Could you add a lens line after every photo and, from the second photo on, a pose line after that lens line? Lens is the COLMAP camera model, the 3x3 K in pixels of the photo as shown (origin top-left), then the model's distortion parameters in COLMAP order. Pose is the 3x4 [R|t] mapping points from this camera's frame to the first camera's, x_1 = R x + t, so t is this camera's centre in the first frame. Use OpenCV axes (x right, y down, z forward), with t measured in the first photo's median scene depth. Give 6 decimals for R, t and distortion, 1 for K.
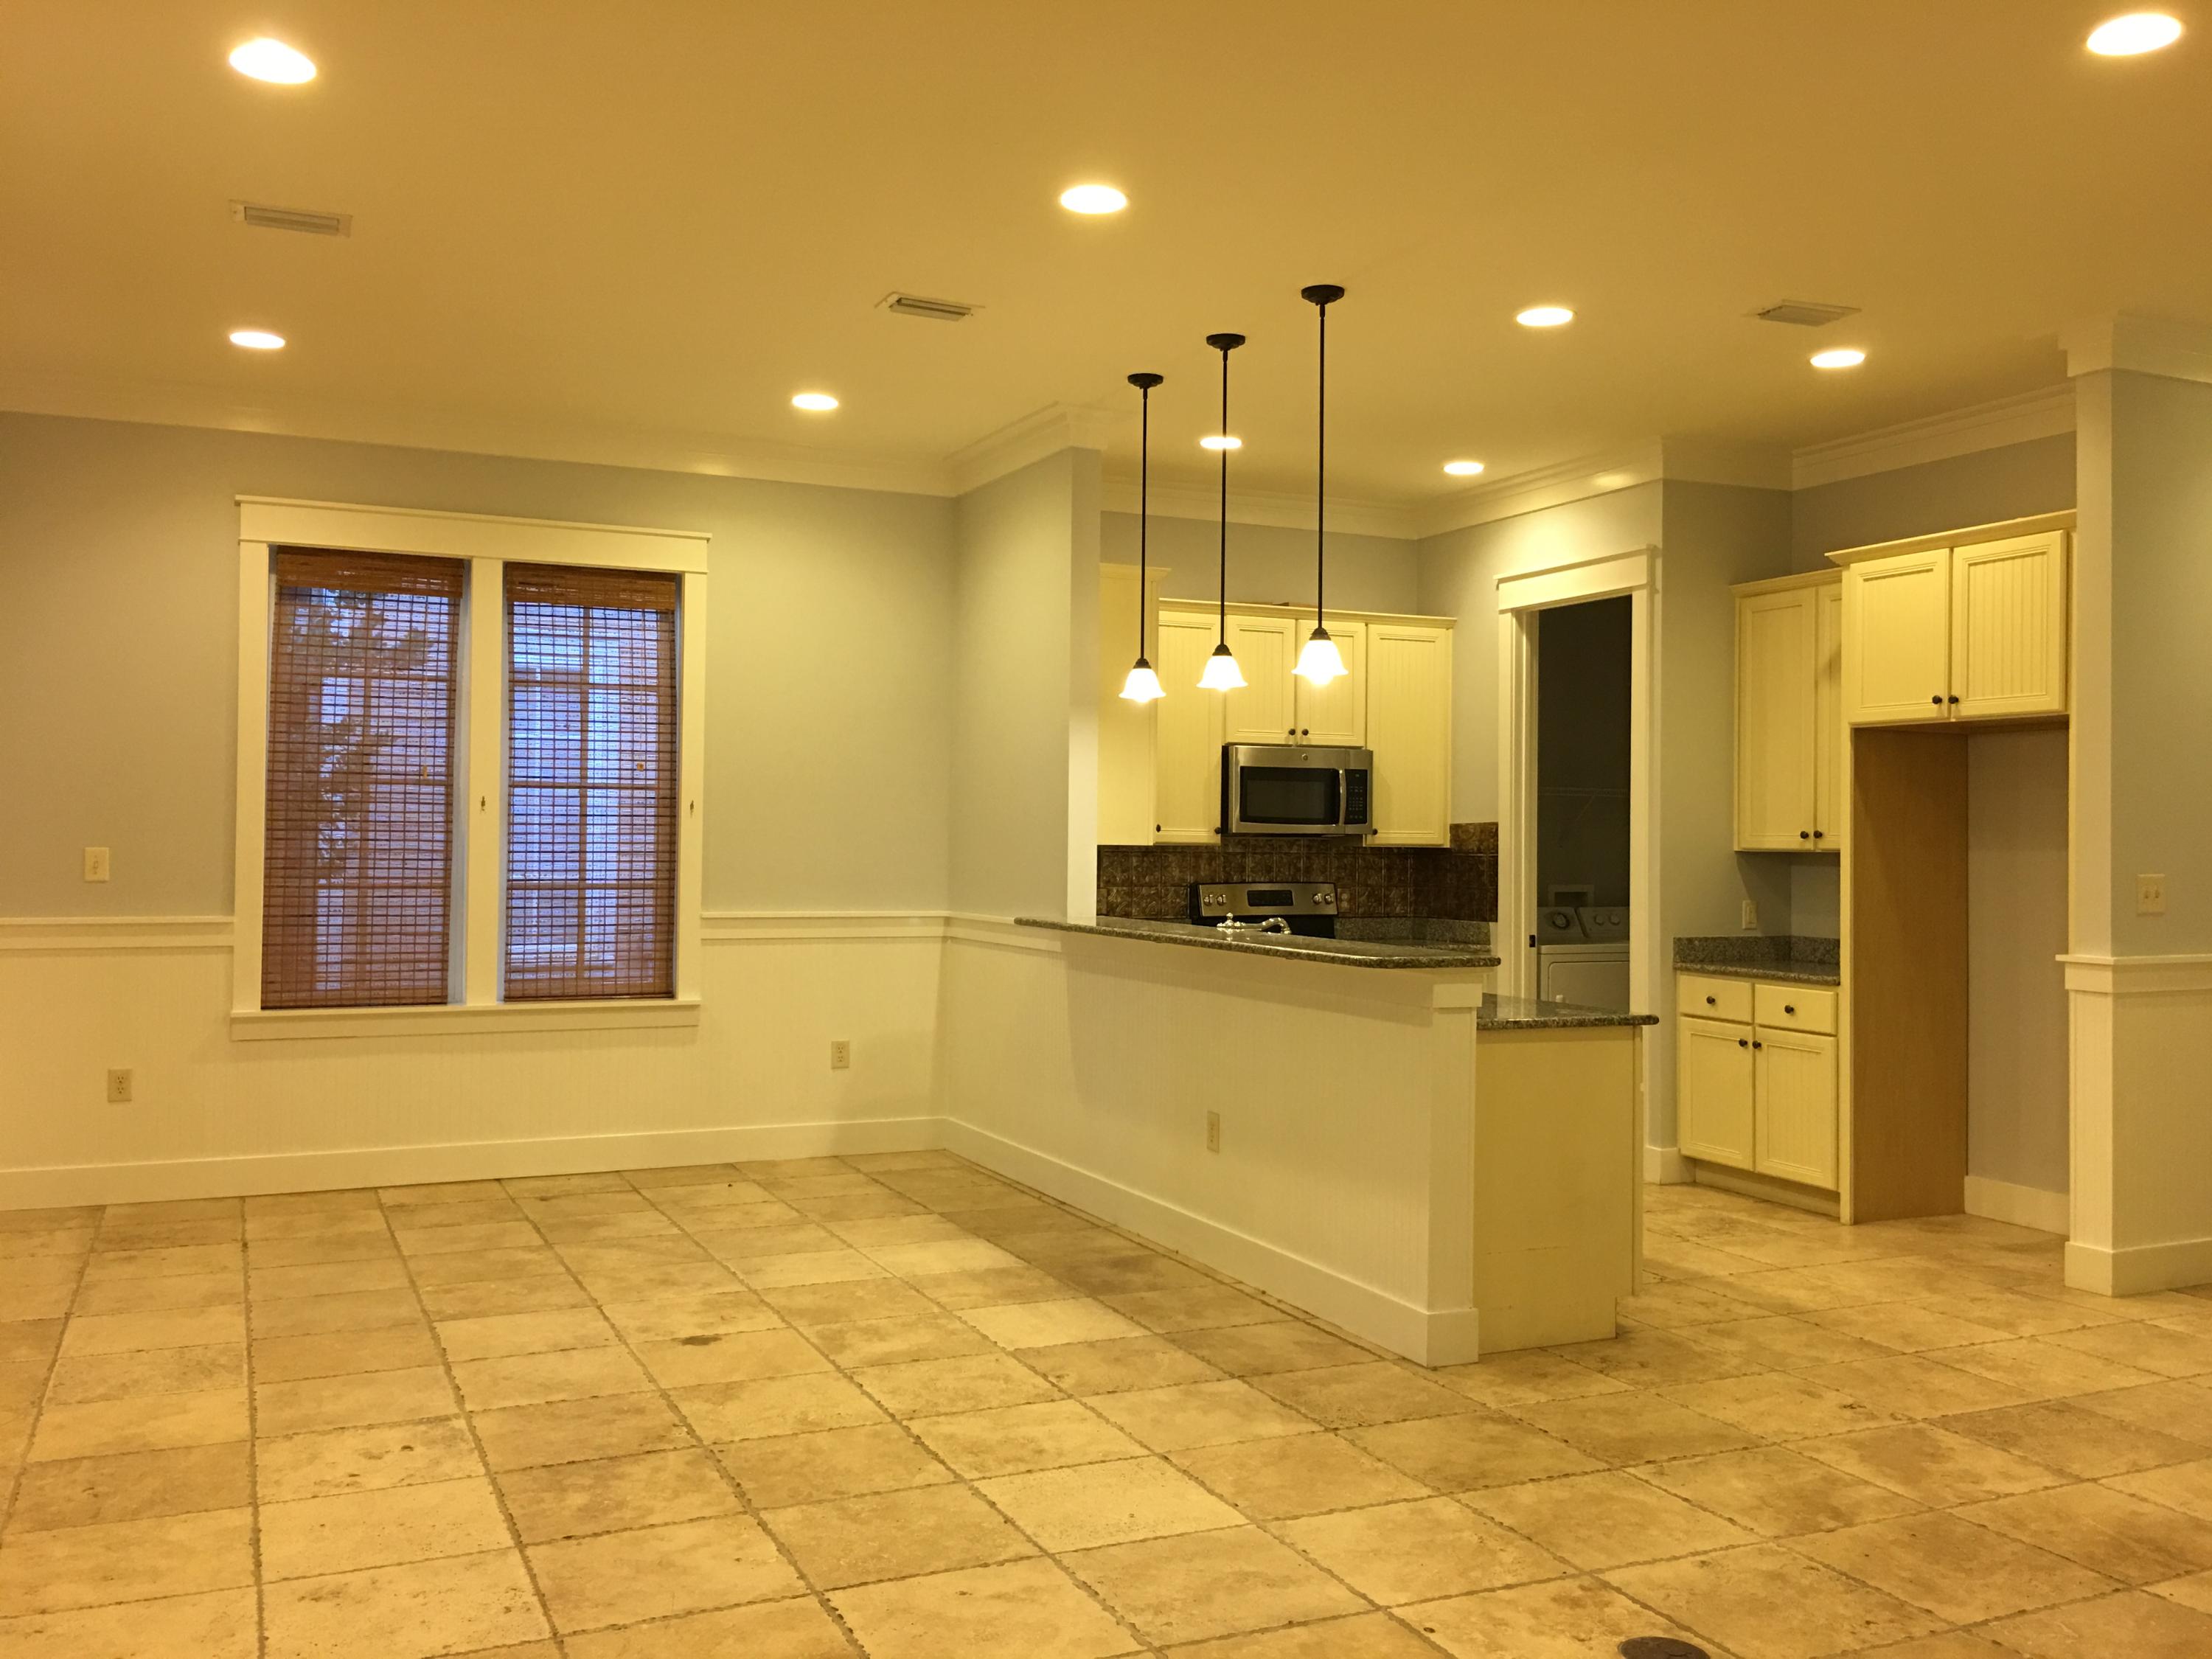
lens RADIAL K [[1880.7, 0, 1113.4], [0, 1880.7, 817.6], [0, 0, 1]] dist [0.066443, -0.086841]
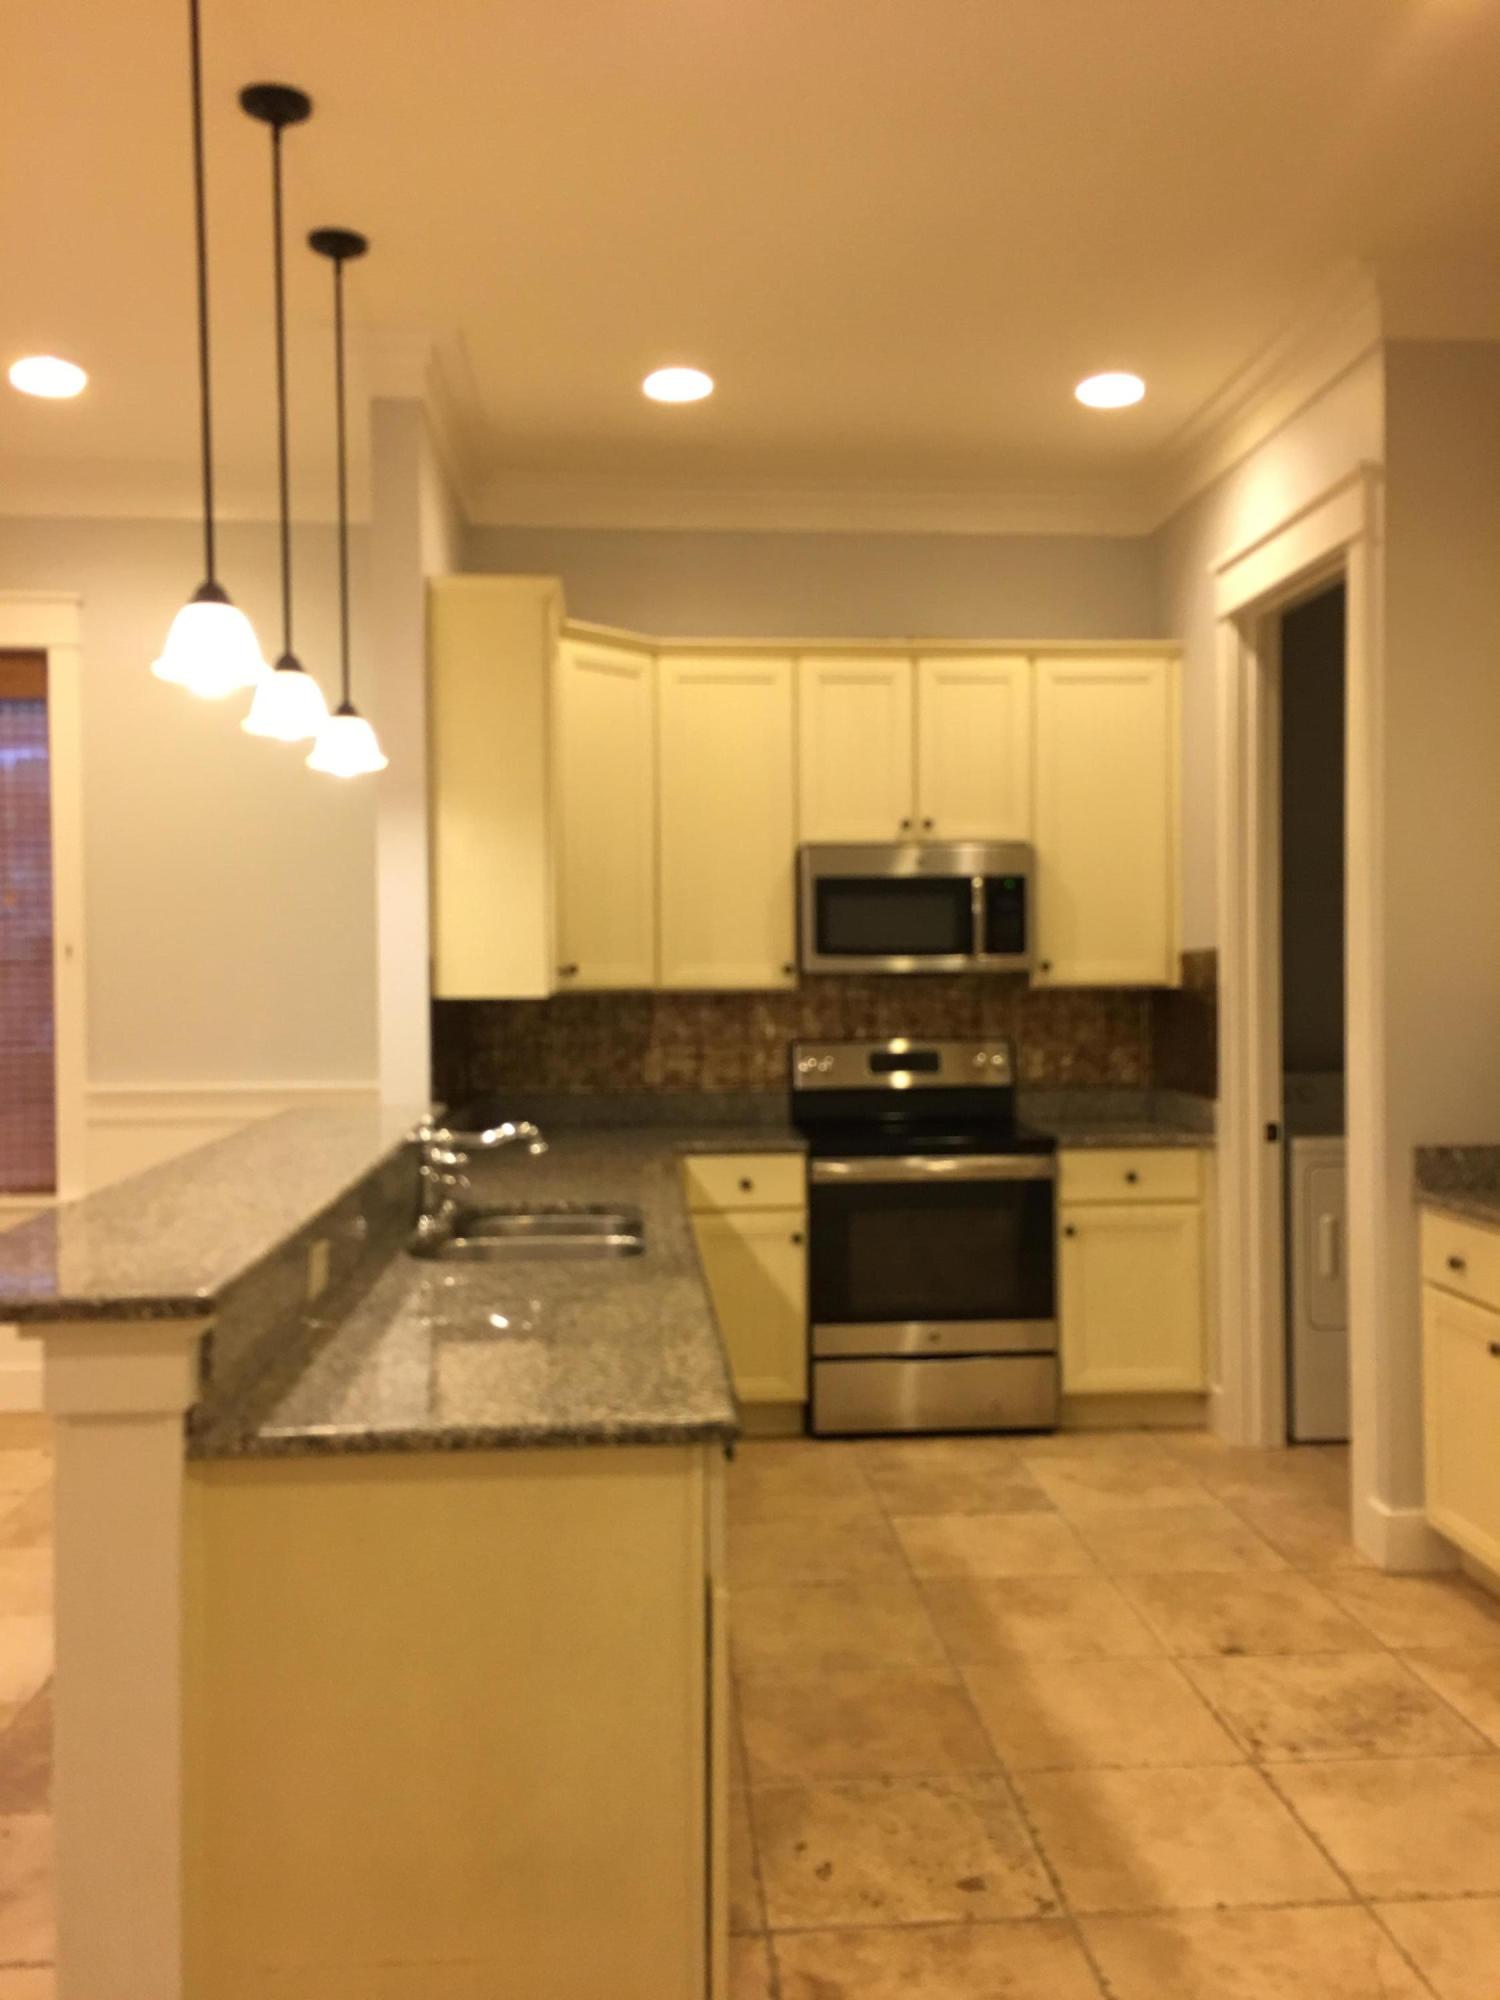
lens RADIAL K [[1700.4, 0, 740.6], [0, 1700.4, 994.9], [0, 0, 1]] dist [0.066443, -0.086841]
pose [[0.939698, -0.011156, -0.341822, 0.302265], [0.020589, 0.999500, 0.023980, 0.001200], [0.341384, -0.029572, 0.939459, 0.472870]]
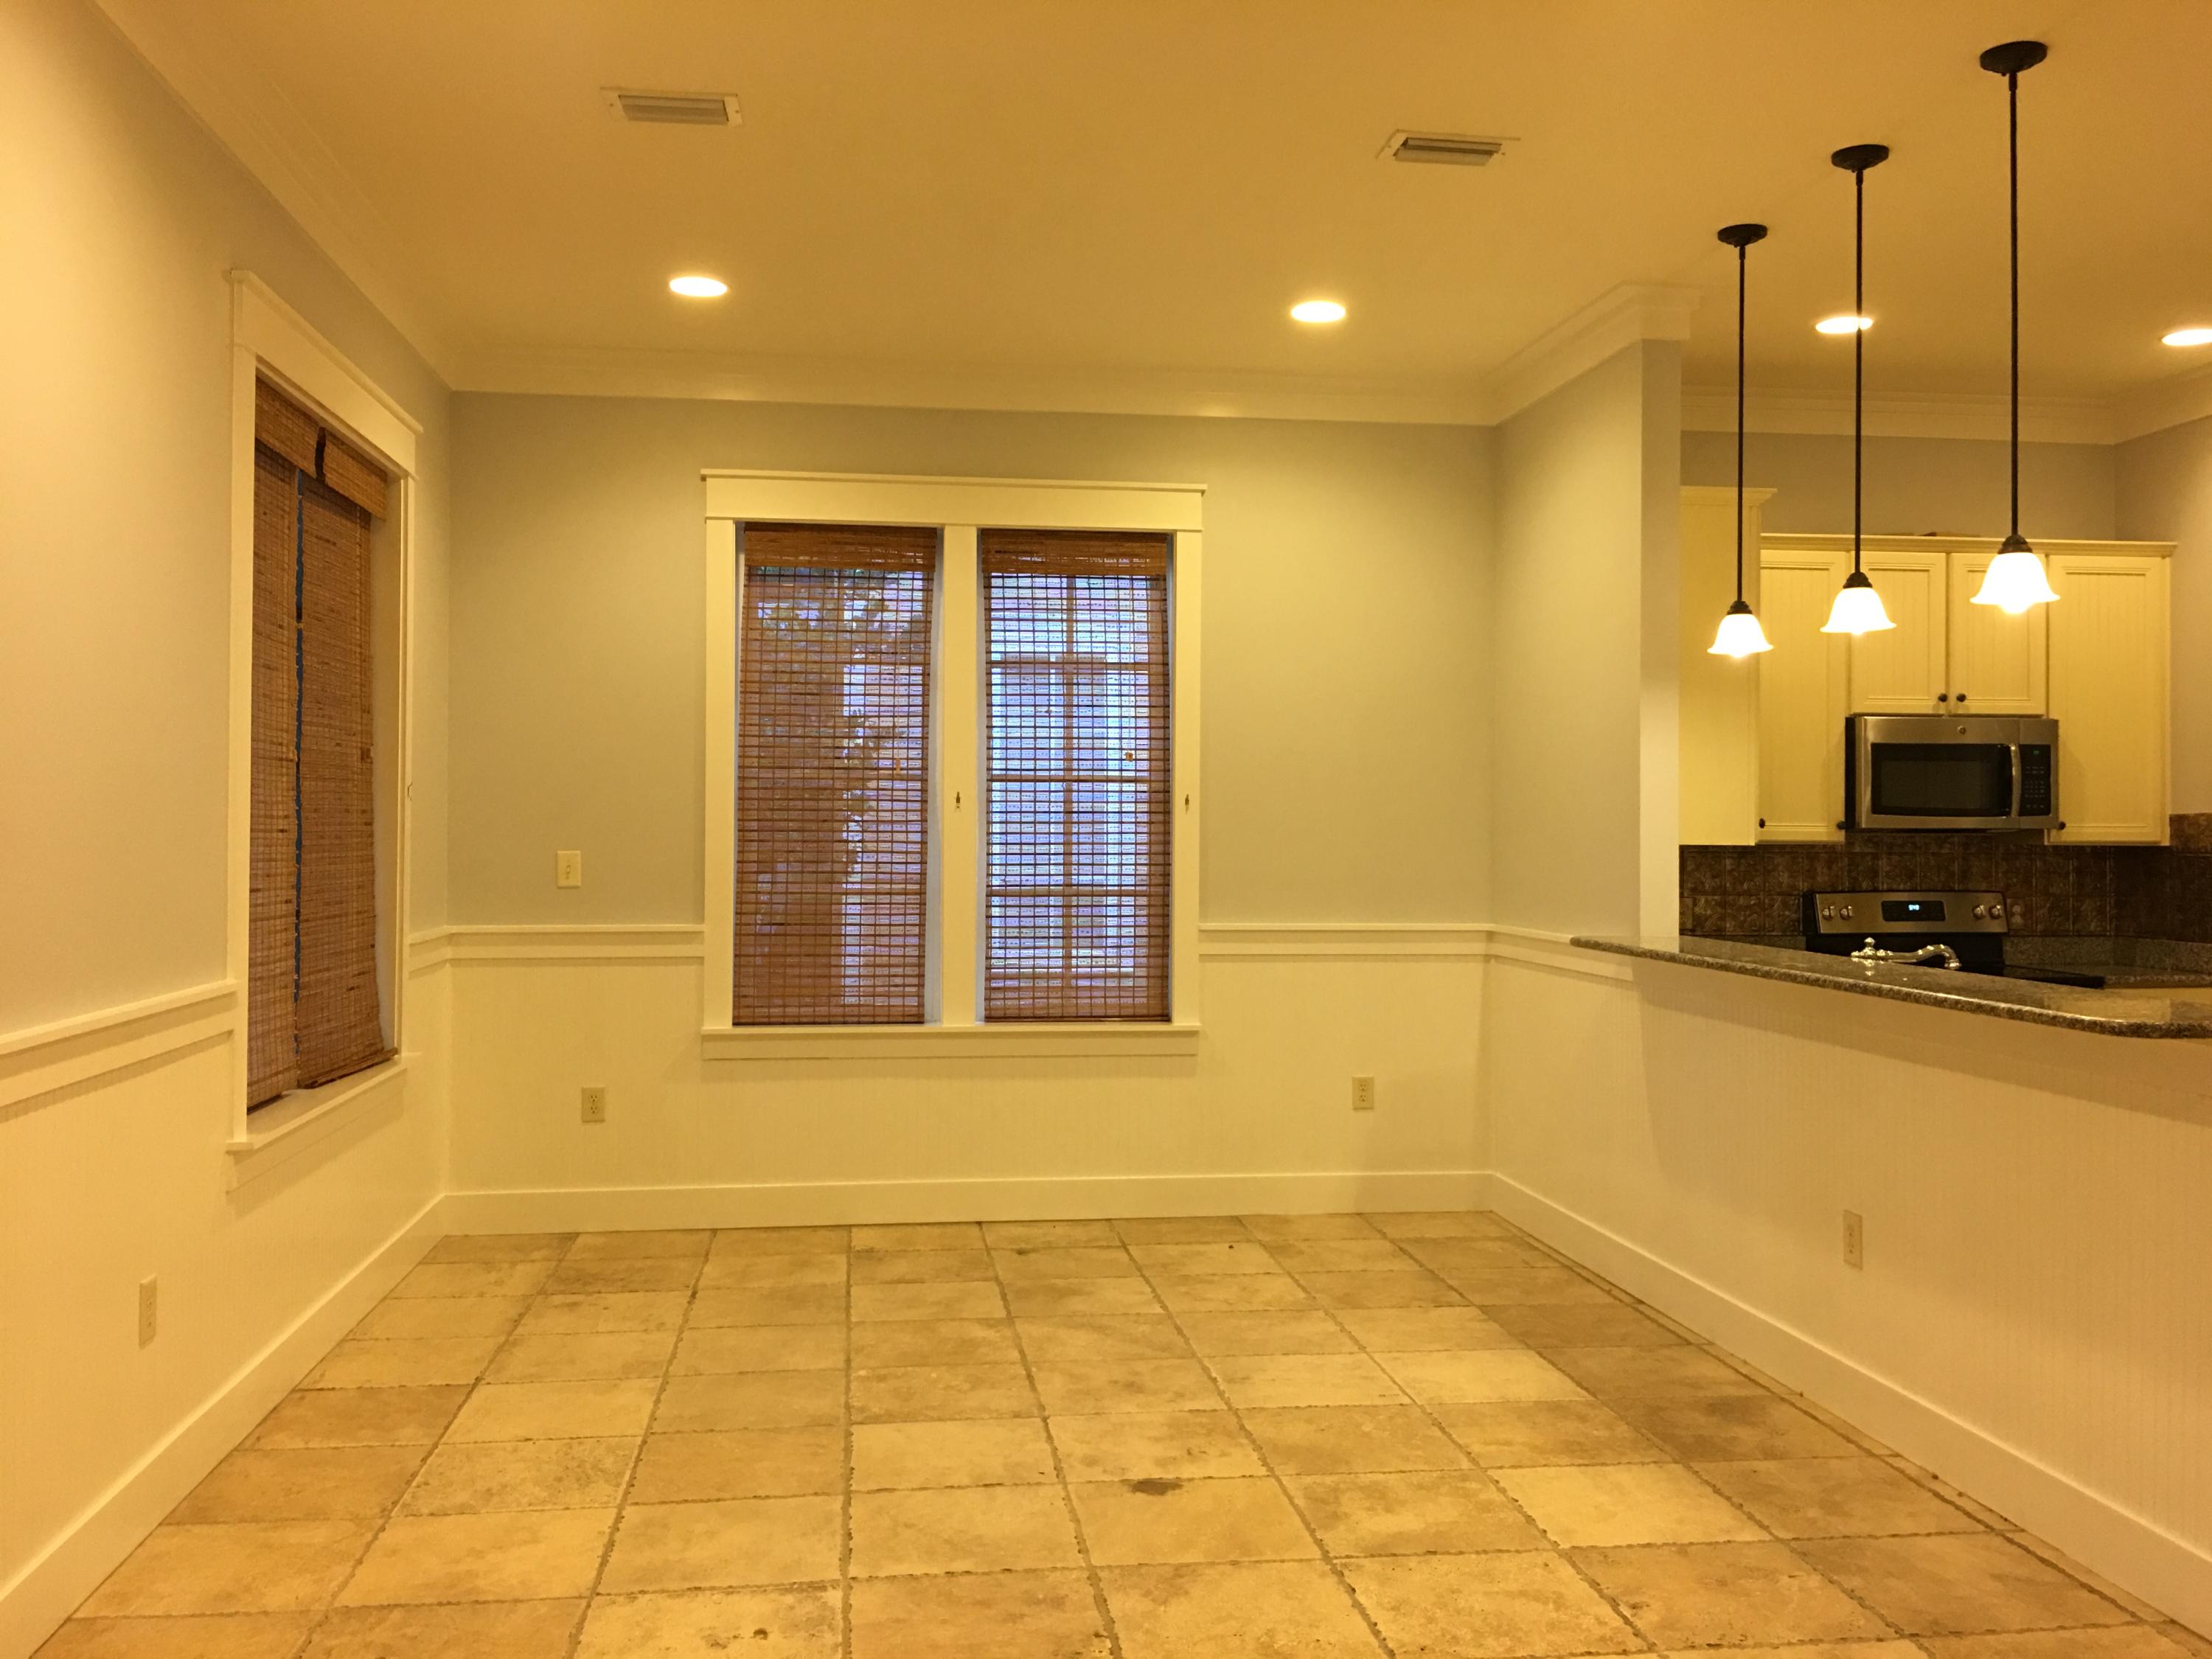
lens RADIAL K [[1880.7, 0, 1107.6], [0, 1880.7, 797.7], [0, 0, 1]] dist [0.066443, -0.086841]
pose [[0.954722, -0.010115, -0.297328, -0.001754], [0.008089, 0.999935, -0.008044, -0.000826], [0.297390, 0.005275, 0.954741, 0.180768]]
